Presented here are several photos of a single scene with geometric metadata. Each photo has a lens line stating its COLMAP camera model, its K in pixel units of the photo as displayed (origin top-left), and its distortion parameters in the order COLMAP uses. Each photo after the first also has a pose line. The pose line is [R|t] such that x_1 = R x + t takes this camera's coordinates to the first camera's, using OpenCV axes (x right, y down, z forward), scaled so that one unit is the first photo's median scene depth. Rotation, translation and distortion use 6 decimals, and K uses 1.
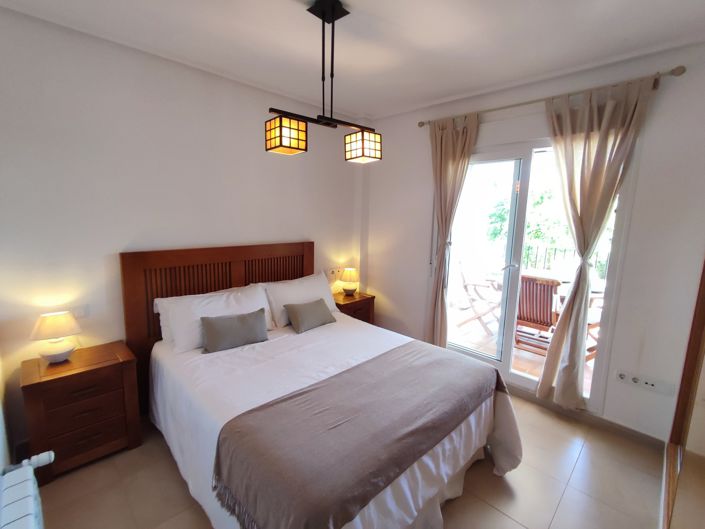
lens RADIAL K [[324.8, 0, 353.1], [0, 324.8, 263.0], [0, 0, 1]] dist [-0.008790, 0.003028]
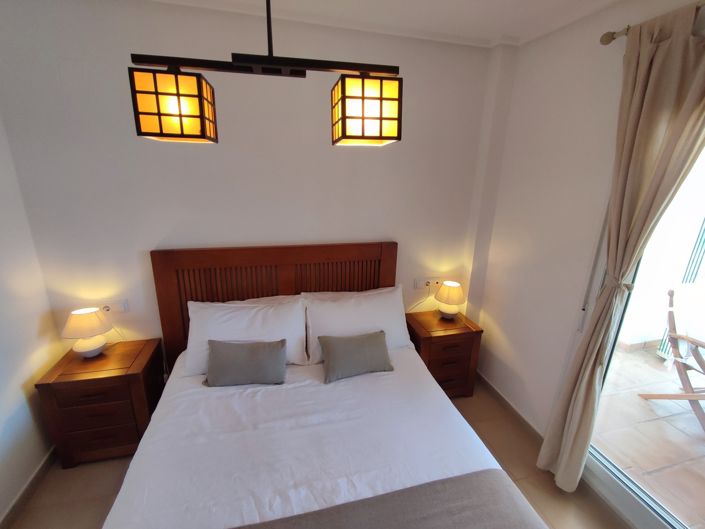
lens RADIAL K [[324.8, 0, 351.2], [0, 324.8, 262.5], [0, 0, 1]] dist [-0.008790, 0.003028]
pose [[0.864671, 0.144499, -0.481107, 0.173674], [-0.083074, 0.985680, 0.146741, -0.143924], [0.495422, -0.086915, 0.864293, 0.387214]]
